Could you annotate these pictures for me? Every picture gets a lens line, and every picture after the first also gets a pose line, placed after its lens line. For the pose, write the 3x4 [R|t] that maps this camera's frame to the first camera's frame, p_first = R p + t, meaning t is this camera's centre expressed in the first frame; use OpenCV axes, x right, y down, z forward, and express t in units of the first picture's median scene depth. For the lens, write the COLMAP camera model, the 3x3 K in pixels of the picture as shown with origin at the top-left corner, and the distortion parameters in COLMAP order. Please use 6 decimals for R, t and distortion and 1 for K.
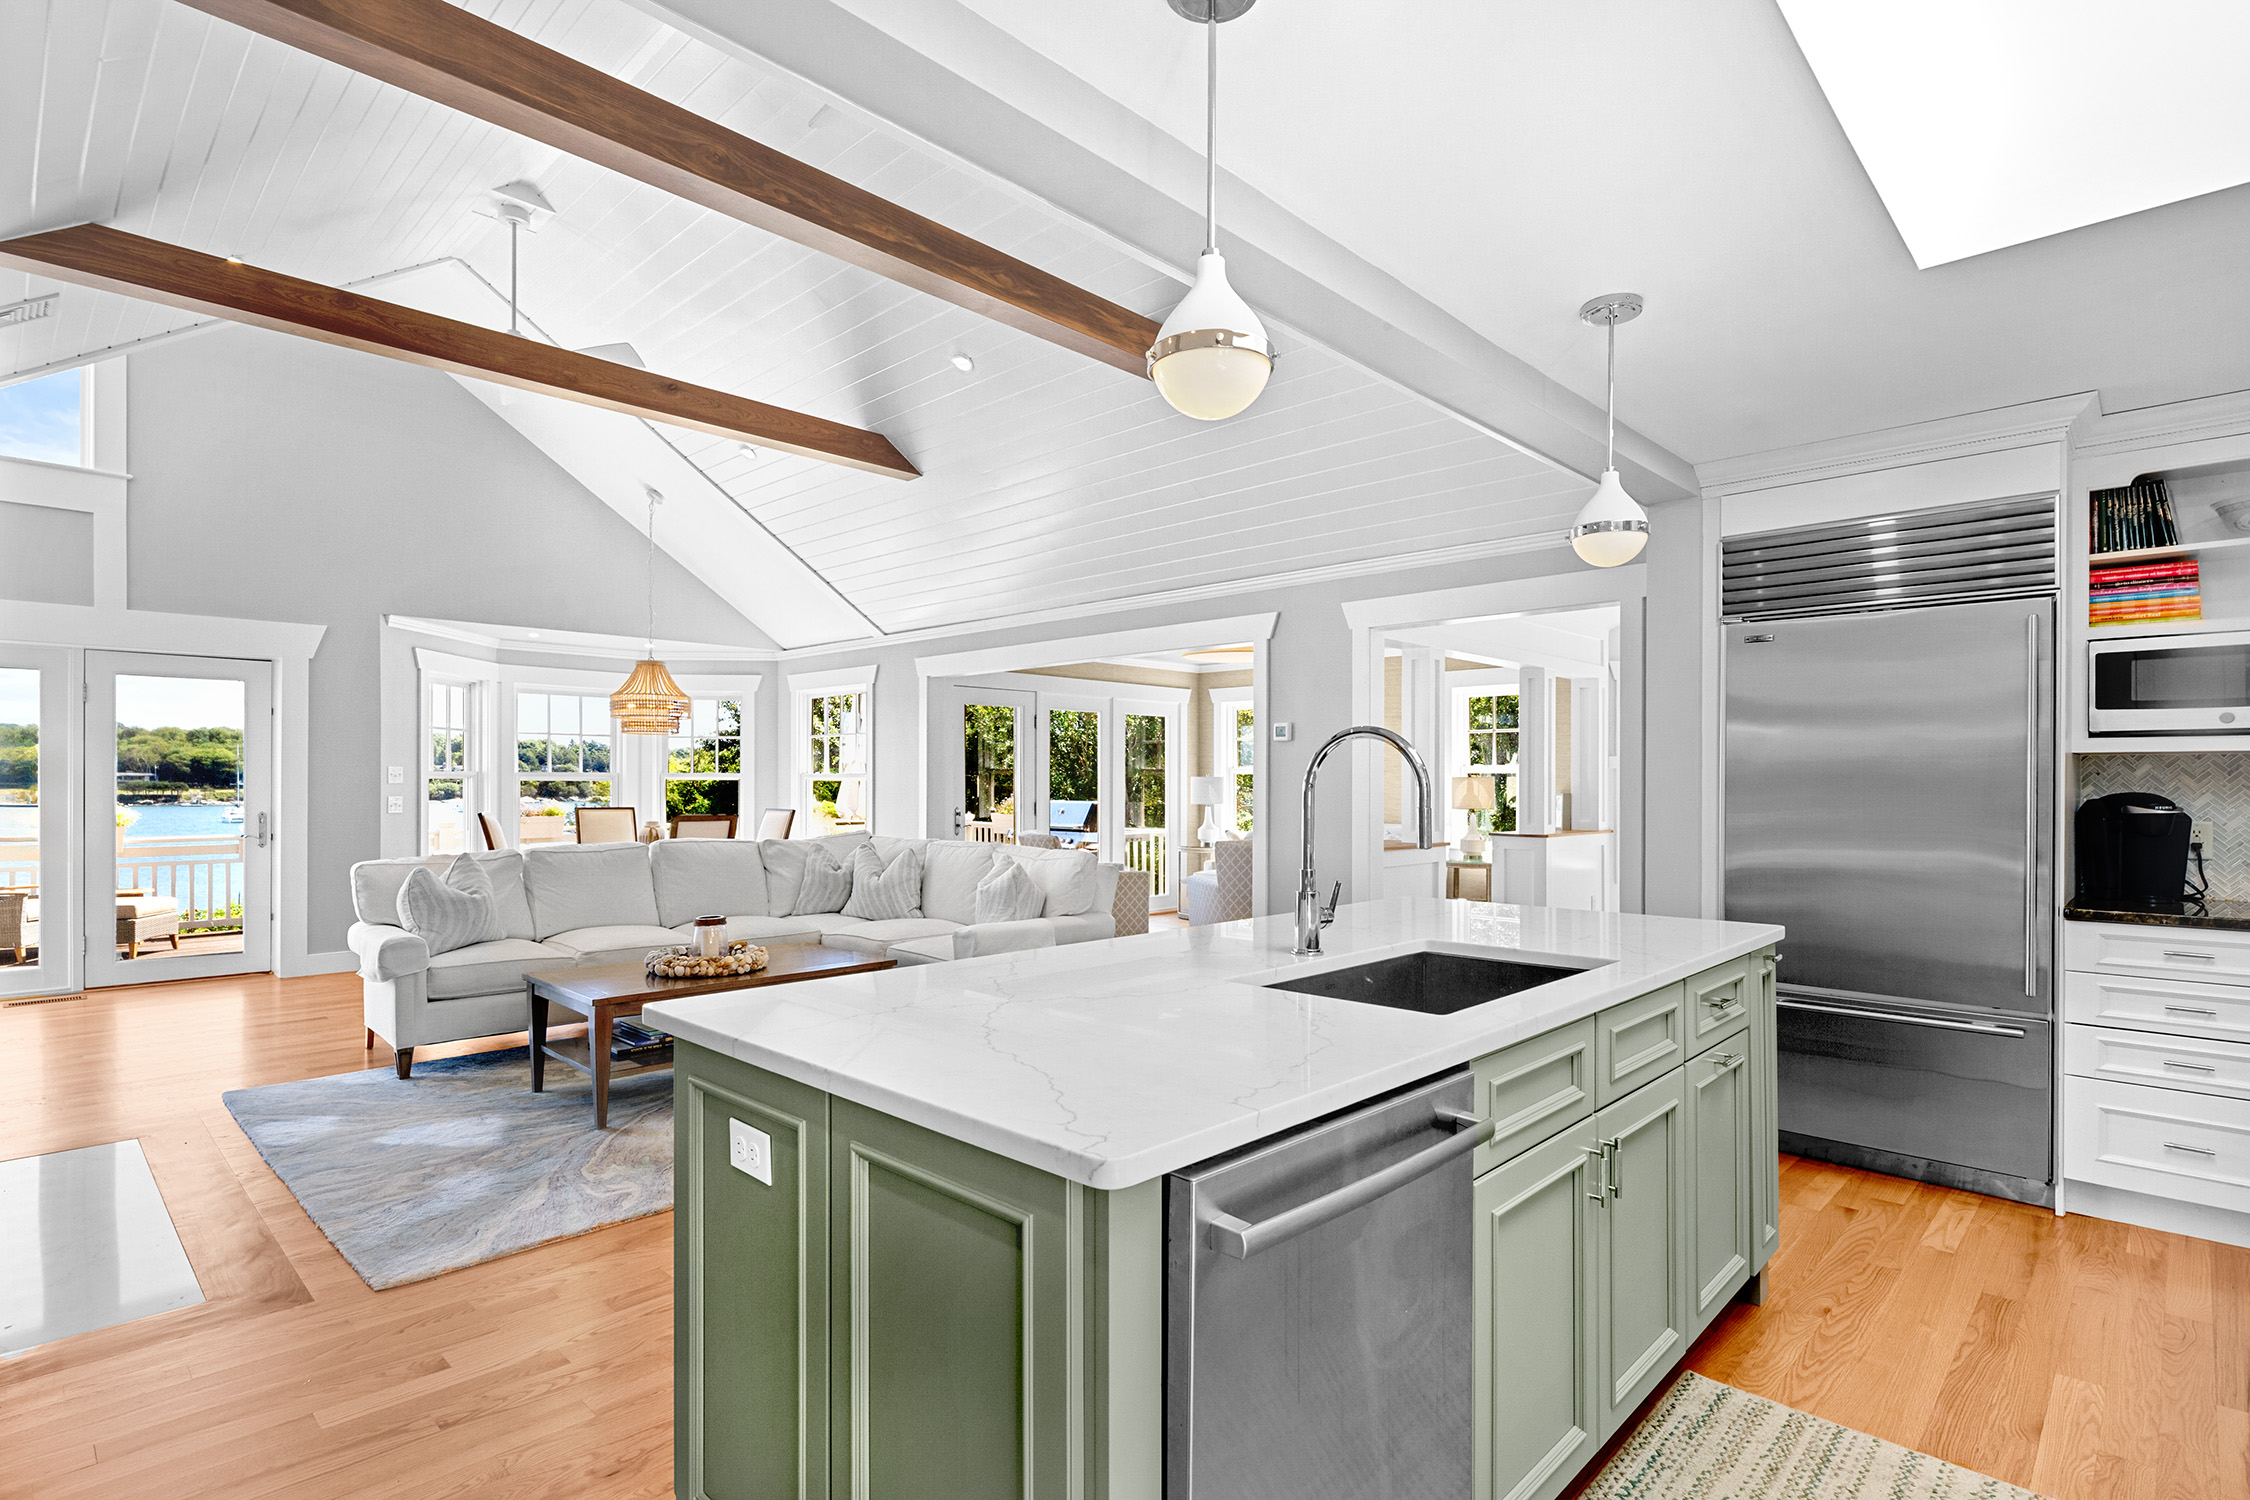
lens RADIAL K [[1097.1, 0, 1136.5], [0, 1097.1, 785.4], [0, 0, 1]] dist [-0.000116, 0.000068]
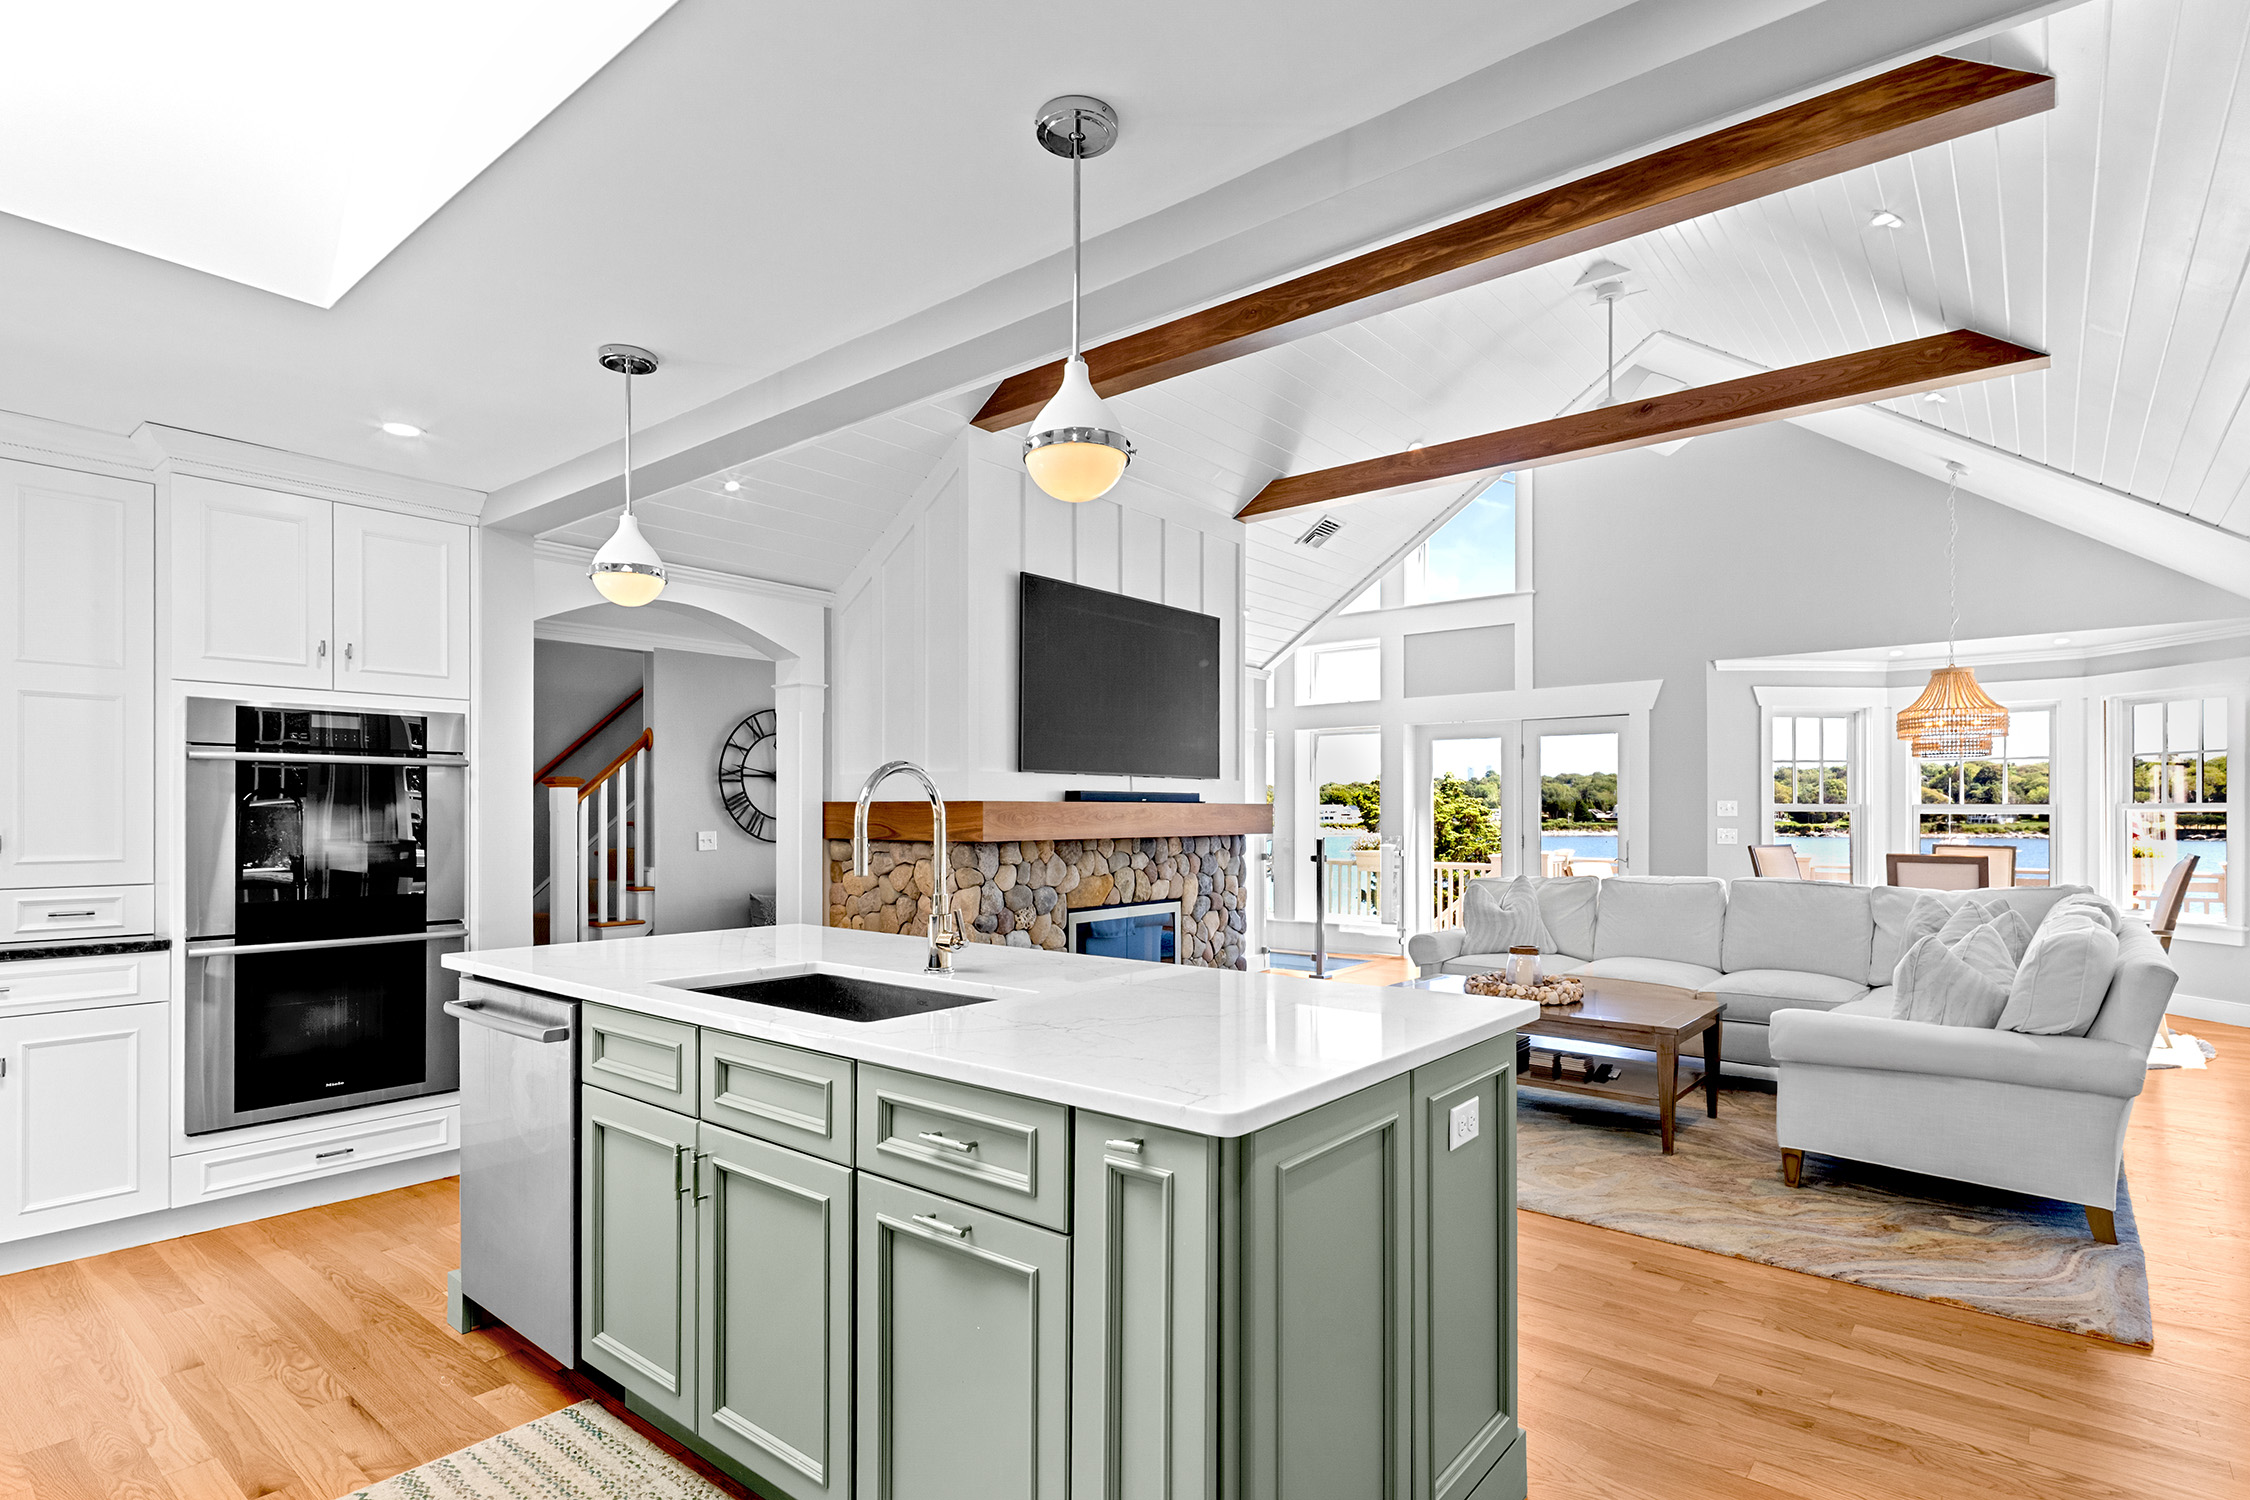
lens RADIAL K [[1131.0, 0, 1115.1], [0, 1131.0, 797.9], [0, 0, 1]] dist [0.001829, 0.000127]
pose [[0.067730, -0.016114, -0.997574, 0.448644], [-0.003187, 0.999861, -0.016367, 0.000648], [0.997699, 0.004288, 0.067670, 0.385504]]
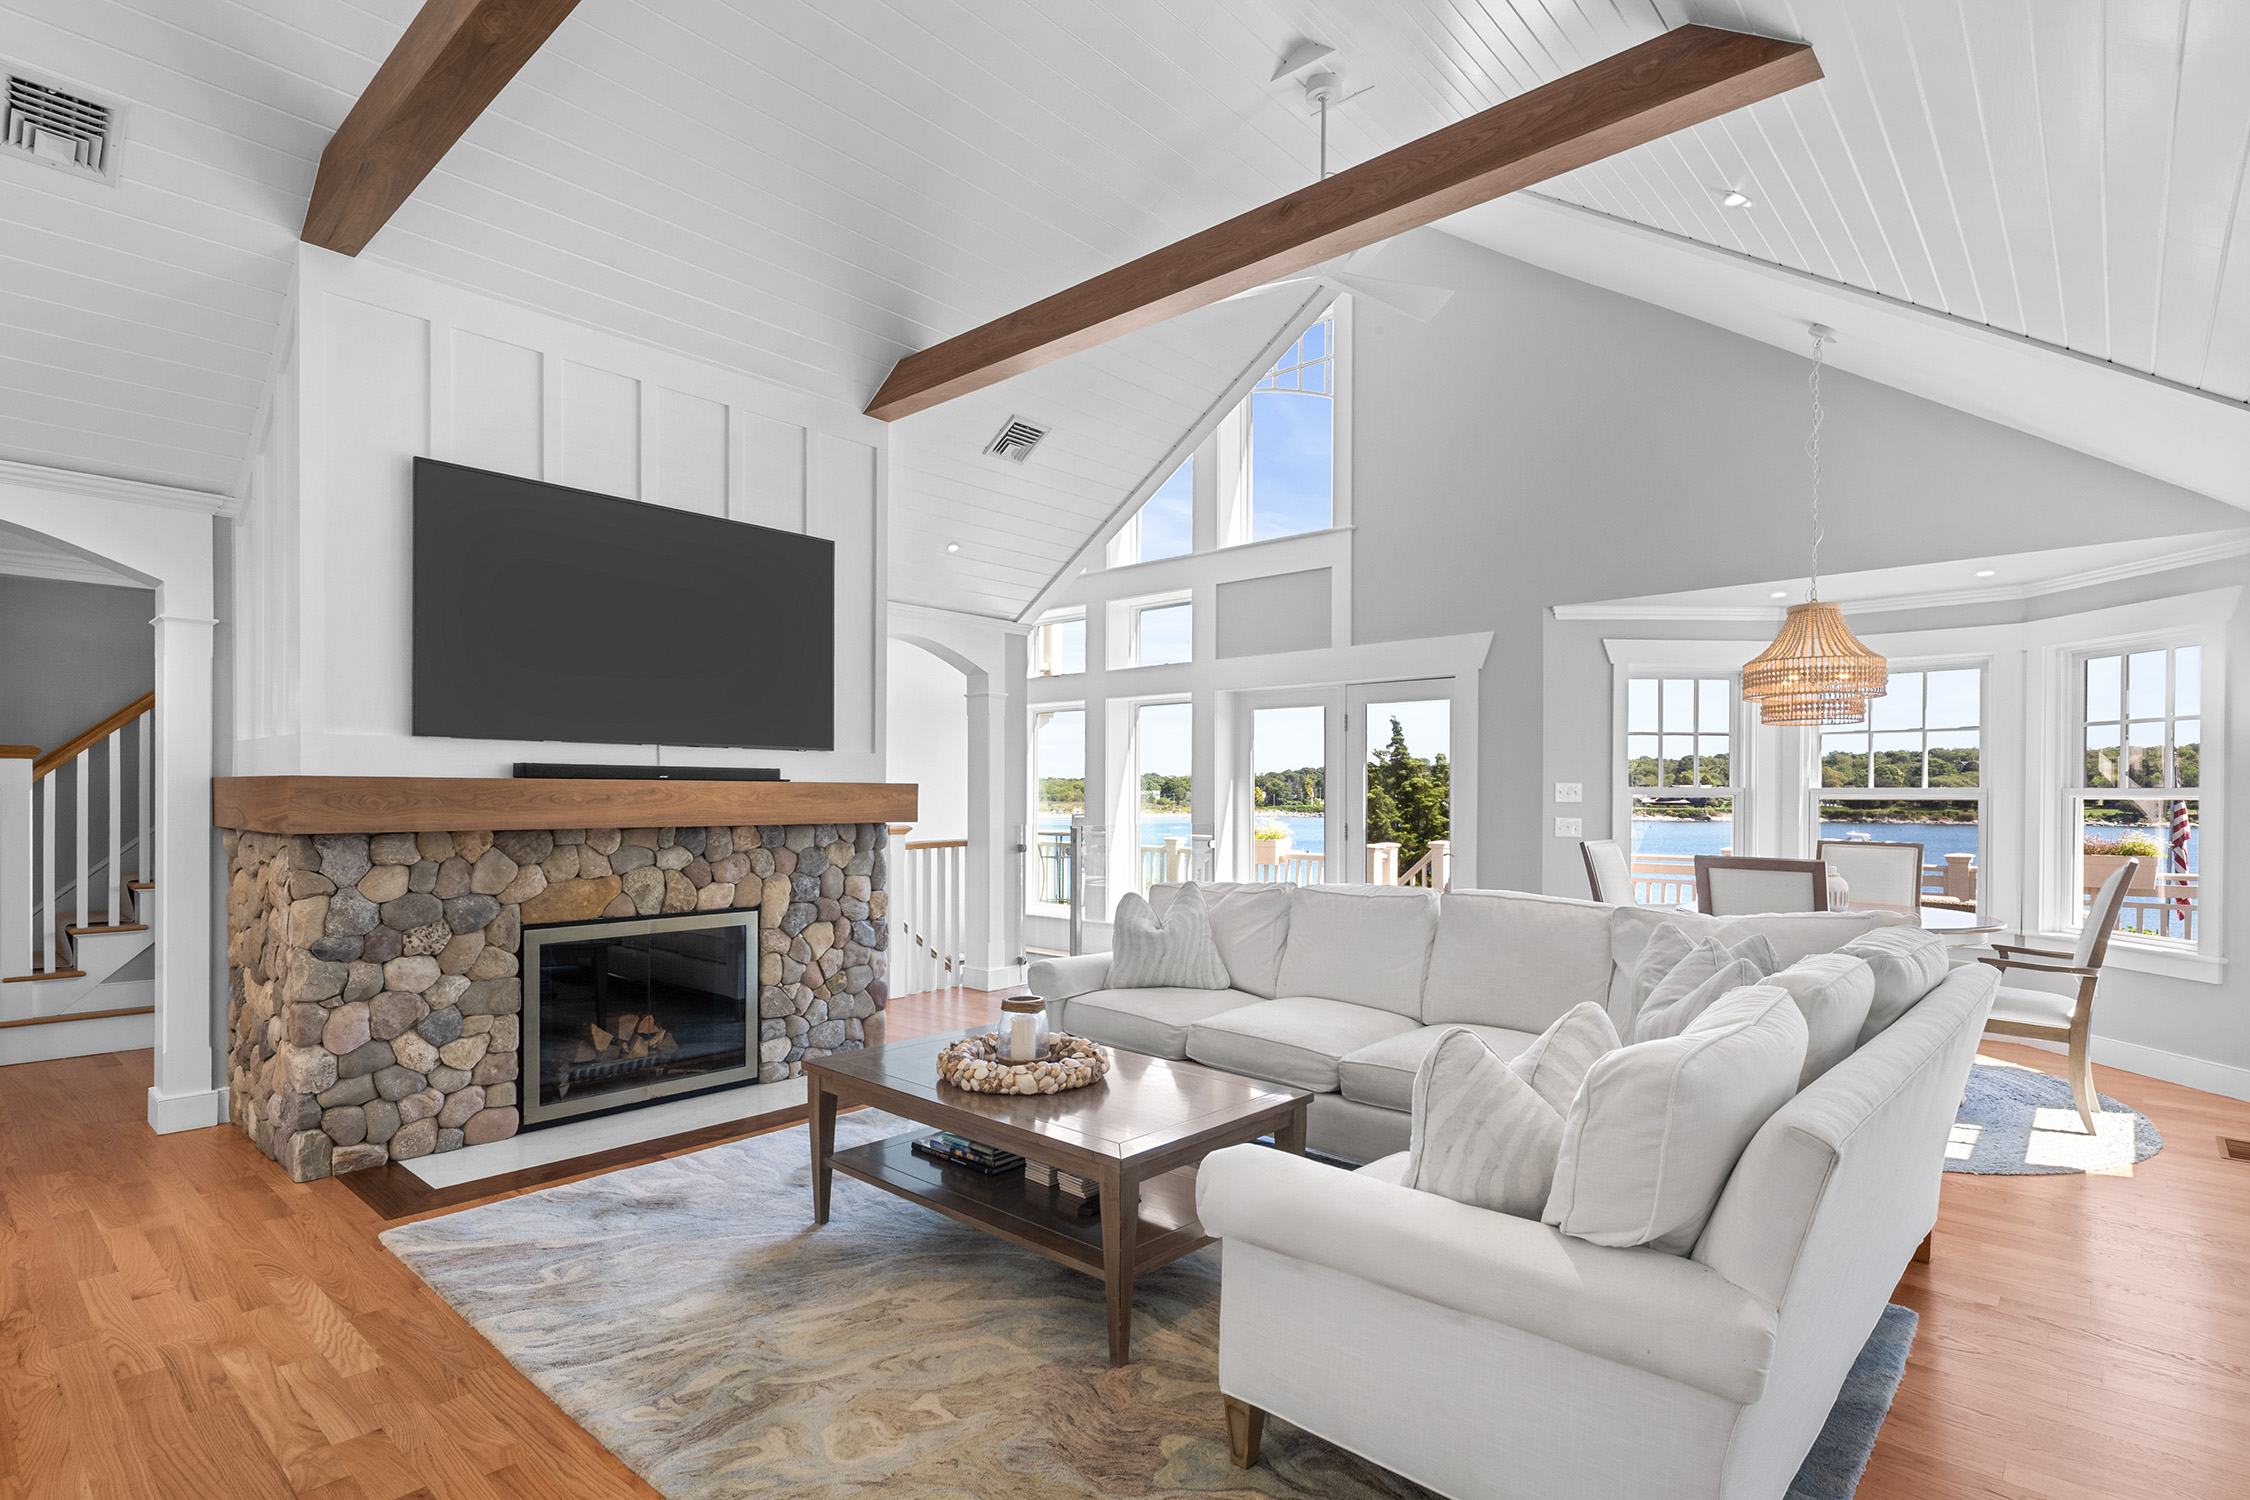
lens RADIAL K [[1106.1, 0, 1114.2], [0, 1106.1, 788.0], [0, 0, 1]] dist [0.000606, -0.000474]
pose [[0.021793, -0.008888, -0.999723, 0.204050], [-0.008251, 0.999925, -0.009070, -0.002216], [0.999728, 0.008446, 0.021718, 0.734647]]
